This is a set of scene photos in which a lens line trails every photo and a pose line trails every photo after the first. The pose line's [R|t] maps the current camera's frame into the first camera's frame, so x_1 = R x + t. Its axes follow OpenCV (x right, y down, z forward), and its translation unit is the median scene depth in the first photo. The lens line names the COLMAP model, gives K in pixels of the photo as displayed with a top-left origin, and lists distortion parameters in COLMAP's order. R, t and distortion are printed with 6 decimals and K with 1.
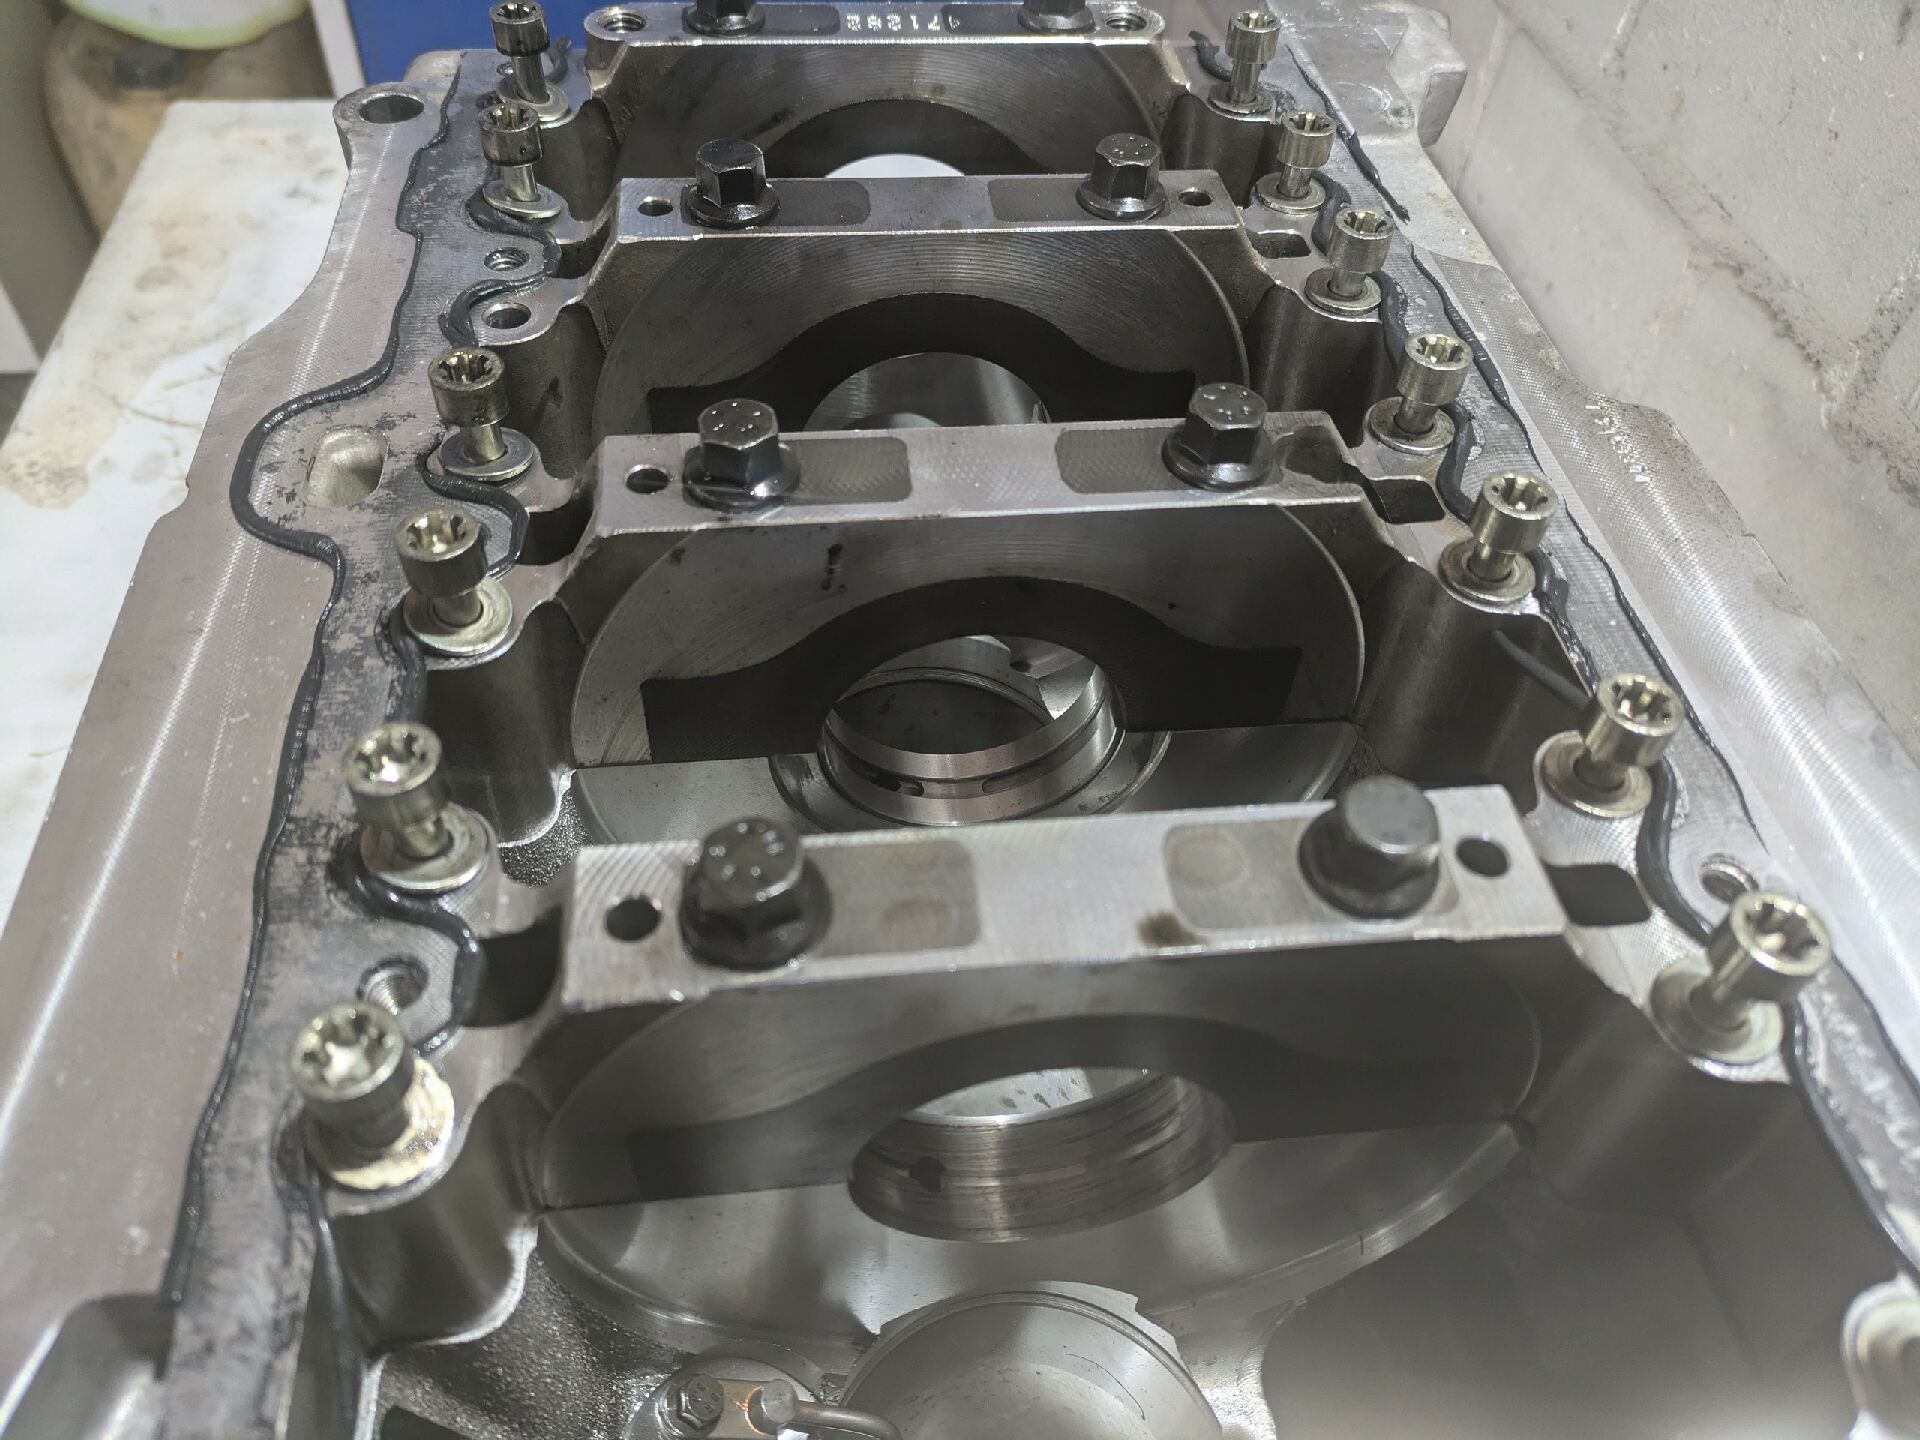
lens RADIAL K [[1443.1, 0, 950.5], [0, 1443.1, 710.0], [0, 0, 1]] dist [-0.002459, 0.001803]
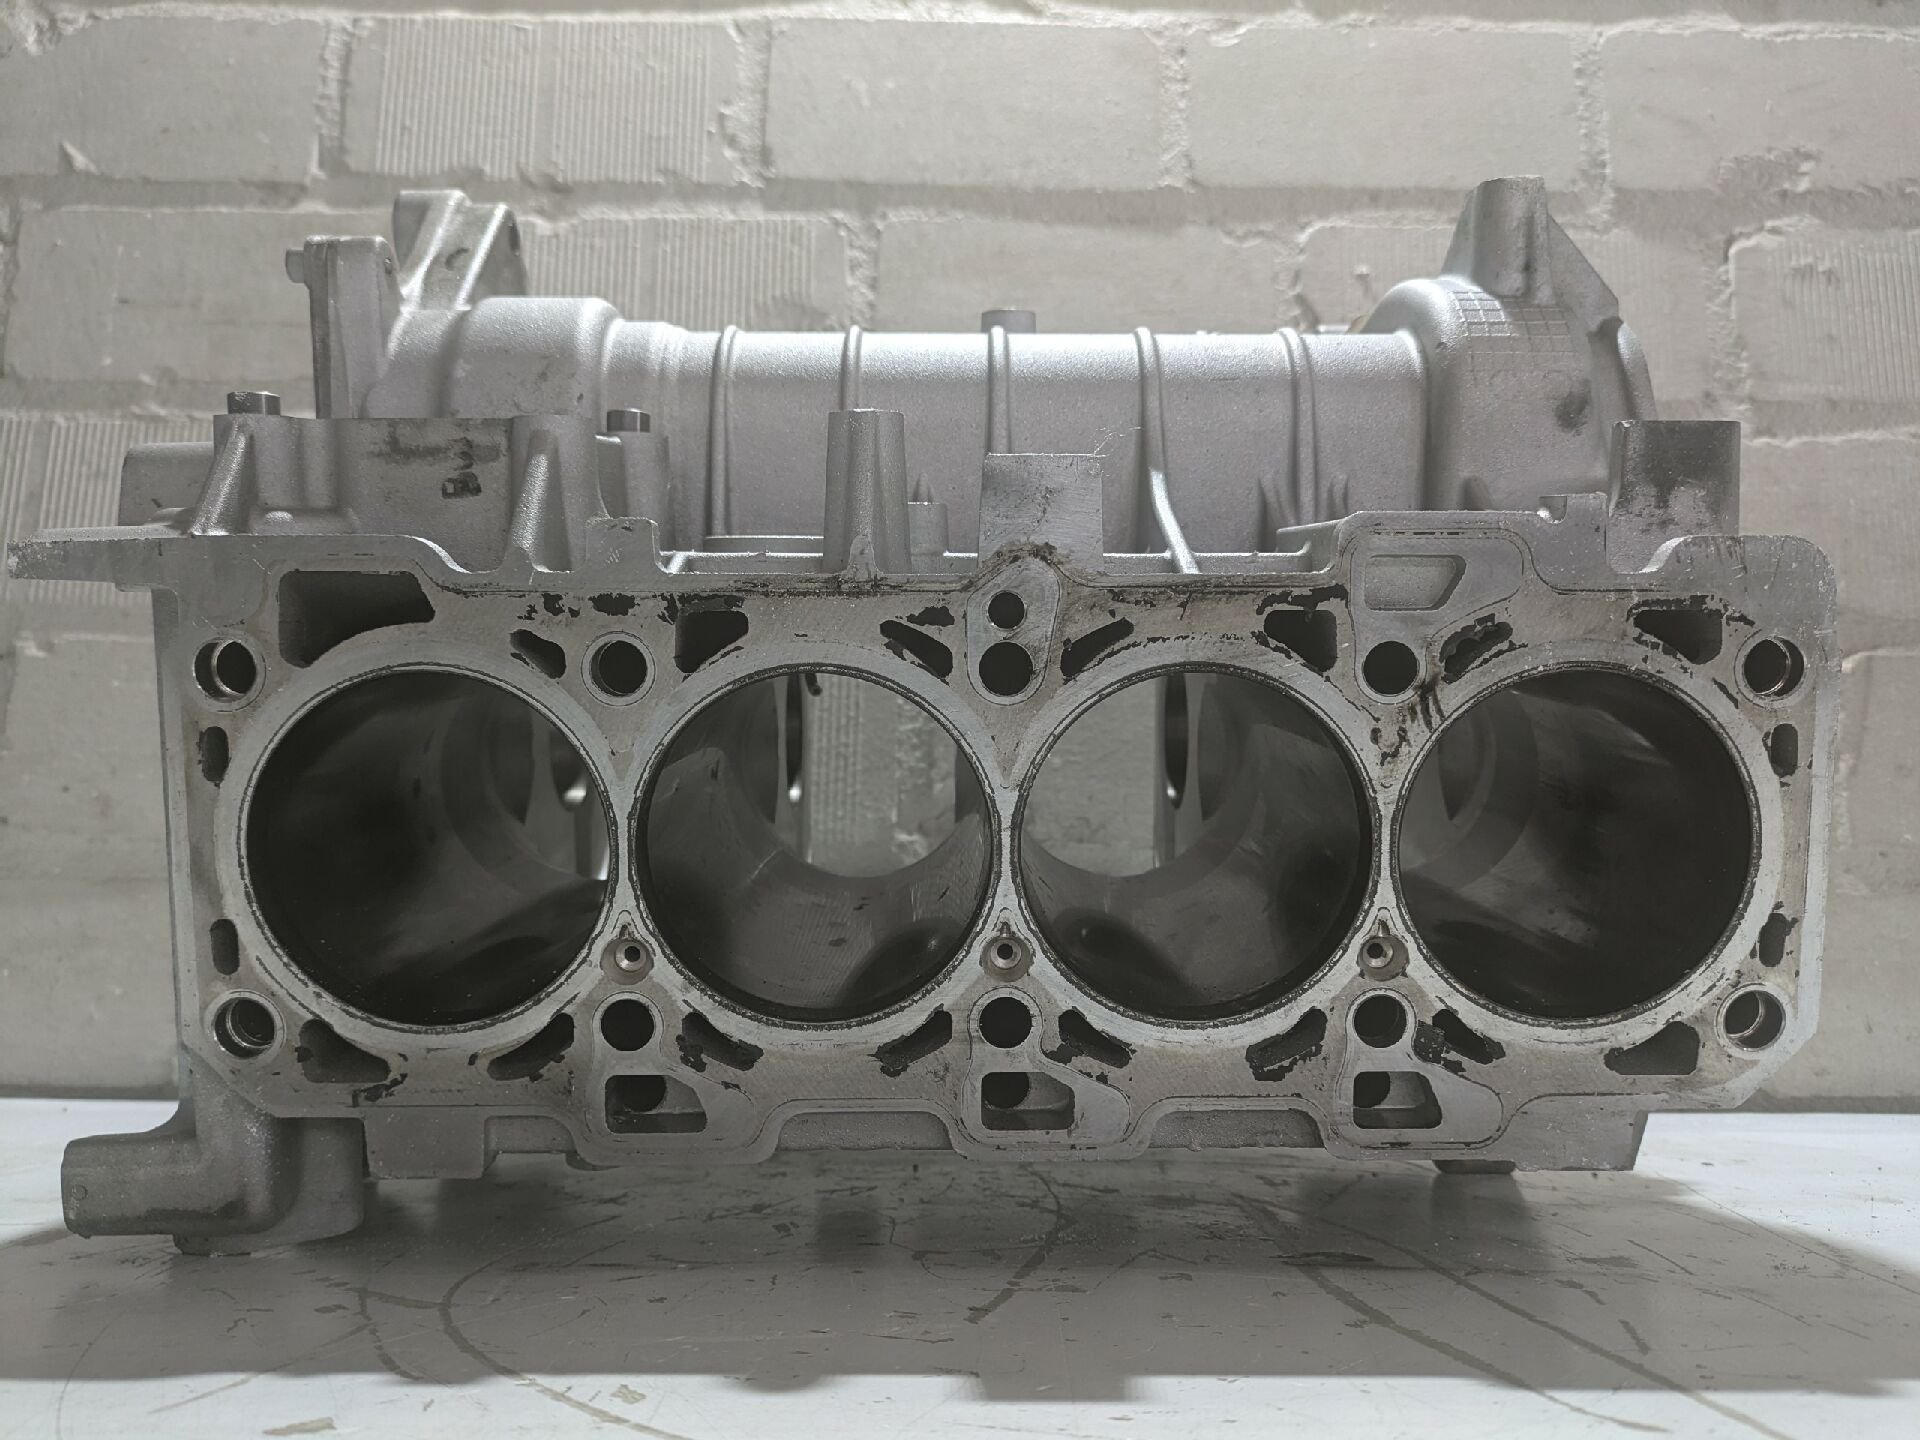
lens RADIAL K [[1443.1, 0, 960.1], [0, 1443.1, 717.8], [0, 0, 1]] dist [-0.002459, 0.001803]
pose [[0.097392, 0.127440, 0.987053, -0.637495], [0.738870, 0.655184, -0.157496, 0.241753], [-0.666773, 0.744642, -0.030352, 0.610994]]
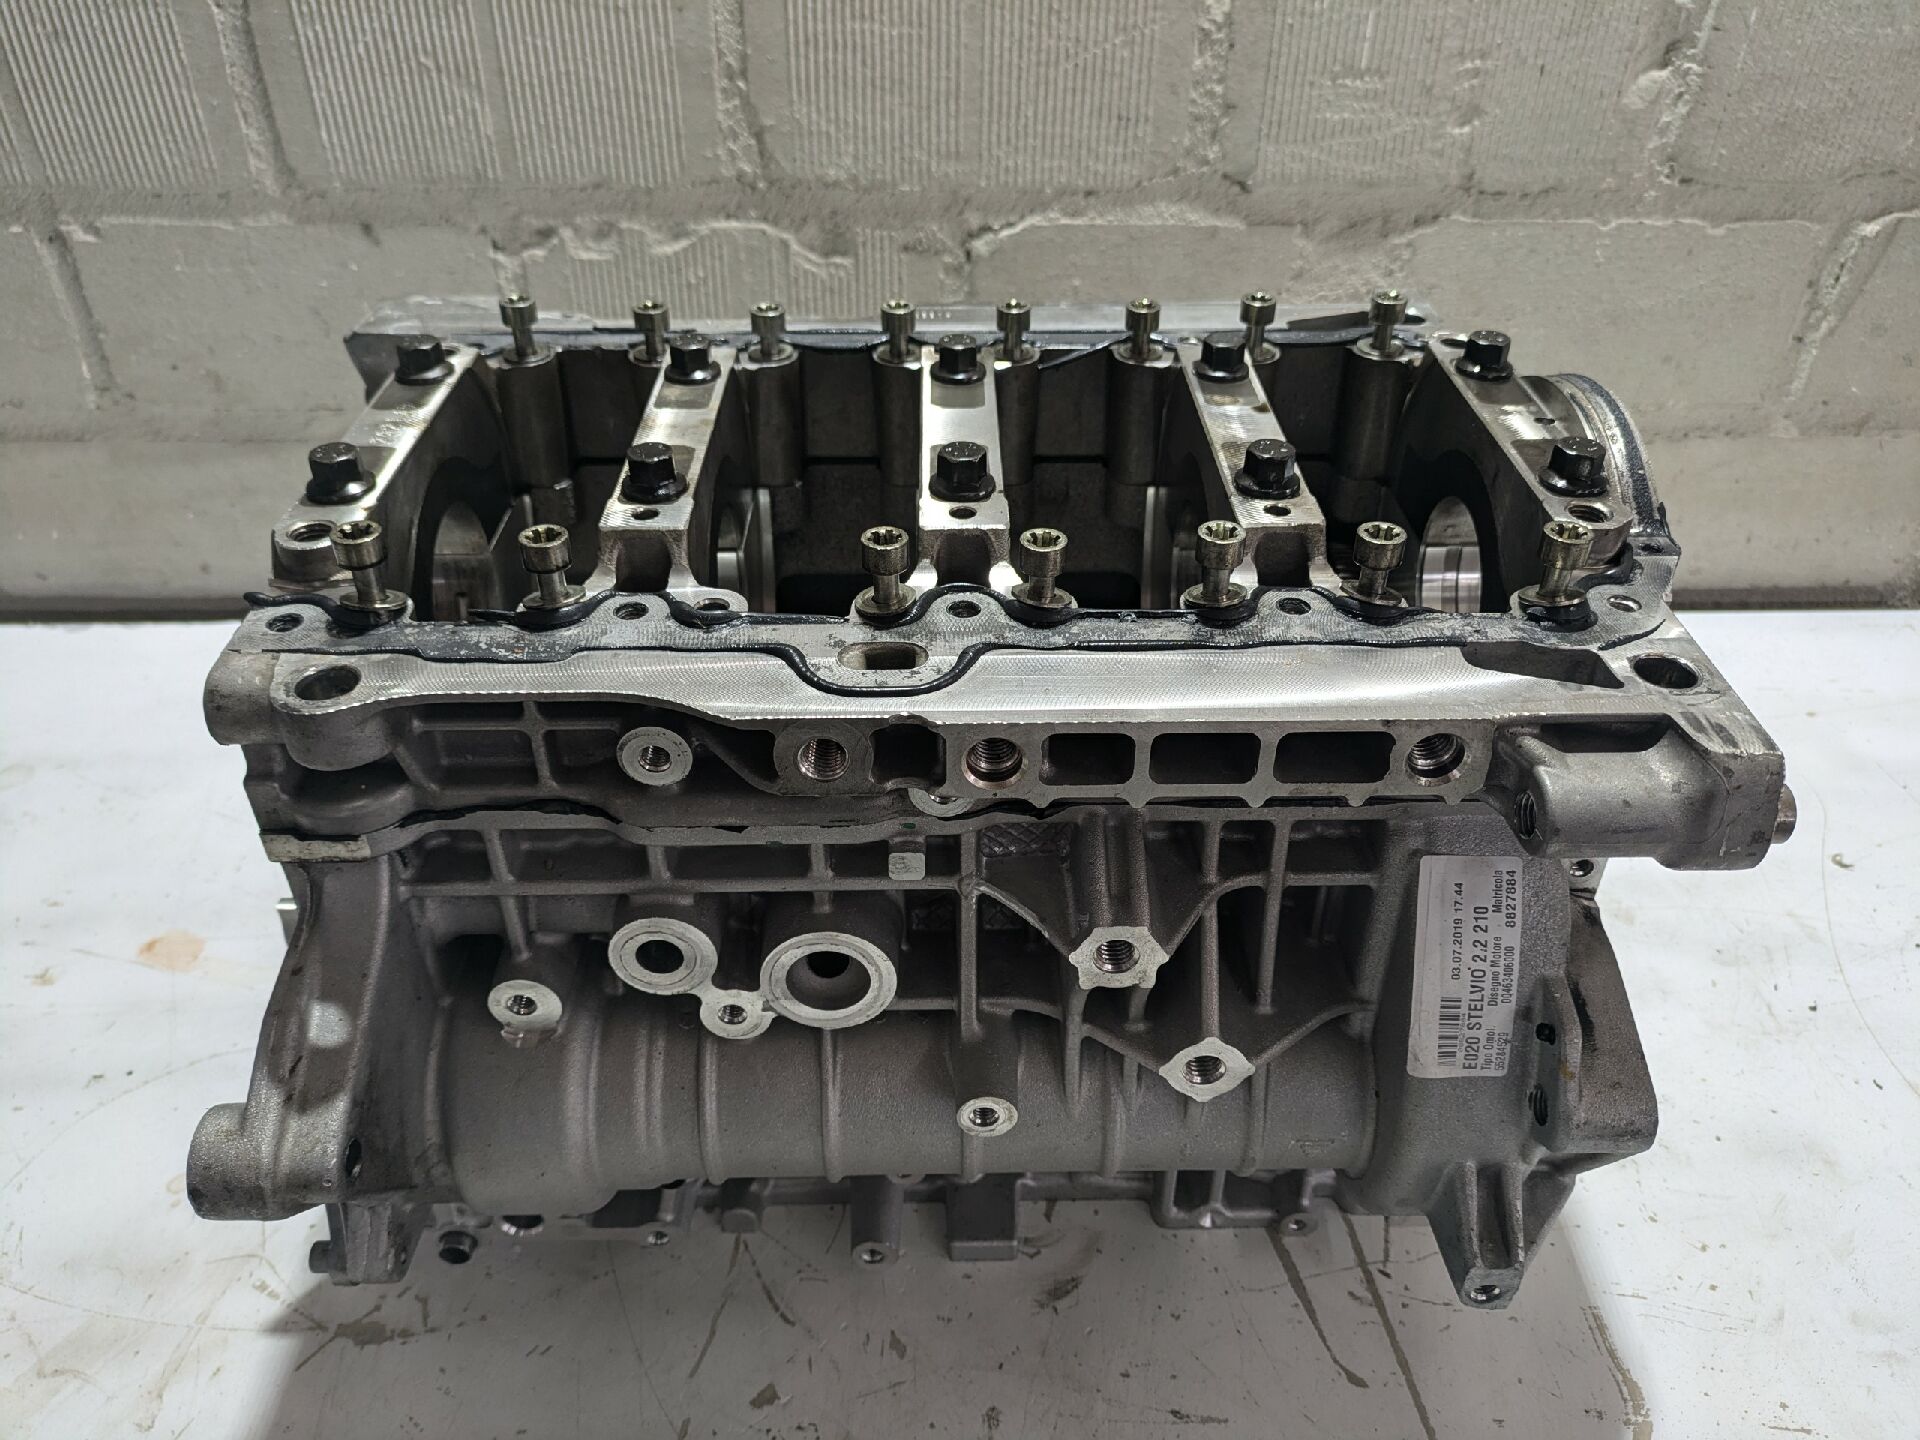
lens RADIAL K [[1443.1, 0, 974.4], [0, 1443.1, 729.5], [0, 0, 1]] dist [-0.002459, 0.001803]
pose [[0.090481, -0.621054, 0.778528, -0.669613], [0.742184, 0.563307, 0.363109, -0.247945], [-0.664061, 0.544956, 0.511904, 0.110776]]
